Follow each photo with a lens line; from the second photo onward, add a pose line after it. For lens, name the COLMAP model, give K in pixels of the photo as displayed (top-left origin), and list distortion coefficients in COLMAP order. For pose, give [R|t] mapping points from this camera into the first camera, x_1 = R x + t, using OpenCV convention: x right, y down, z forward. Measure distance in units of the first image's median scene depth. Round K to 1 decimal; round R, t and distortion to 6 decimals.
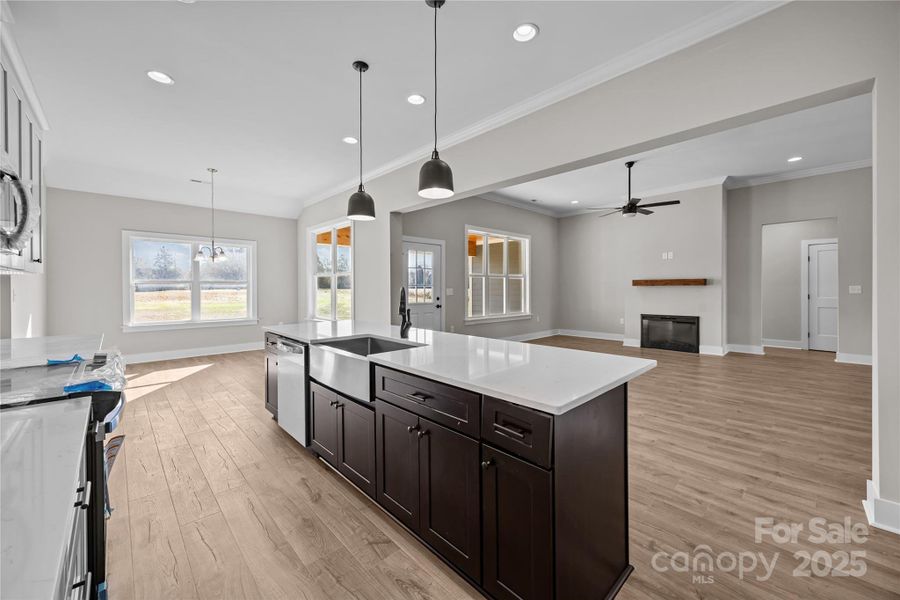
lens RADIAL K [[345.8, 0, 451.3], [0, 345.8, 293.5], [0, 0, 1]] dist [-0.003087, 0.000882]
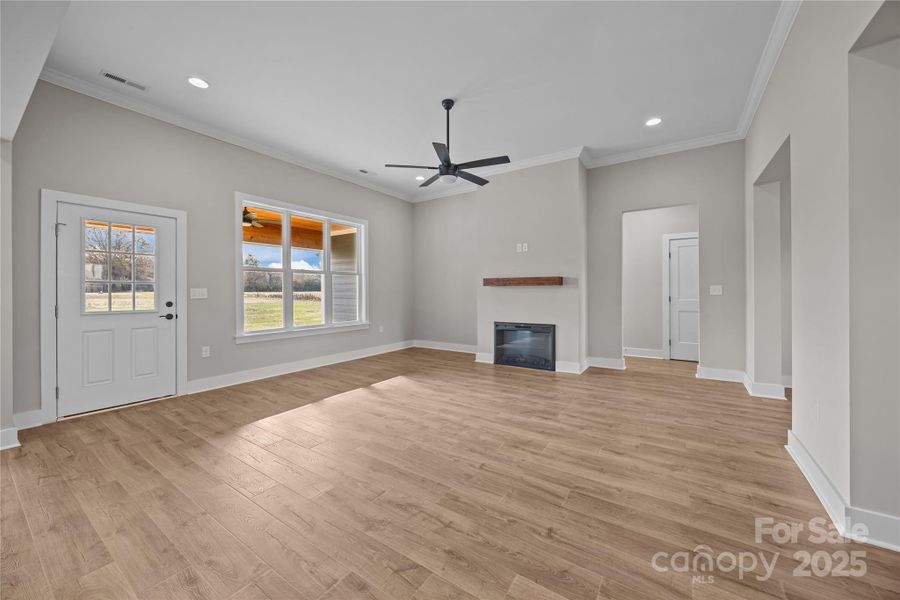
lens RADIAL K [[345.8, 0, 446.5], [0, 345.8, 294.8], [0, 0, 1]] dist [-0.003087, 0.000882]
pose [[0.974413, -0.000618, 0.224763, 0.290881], [0.001514, 0.999992, -0.003812, 0.000934], [-0.224759, 0.004054, 0.974406, 0.277249]]
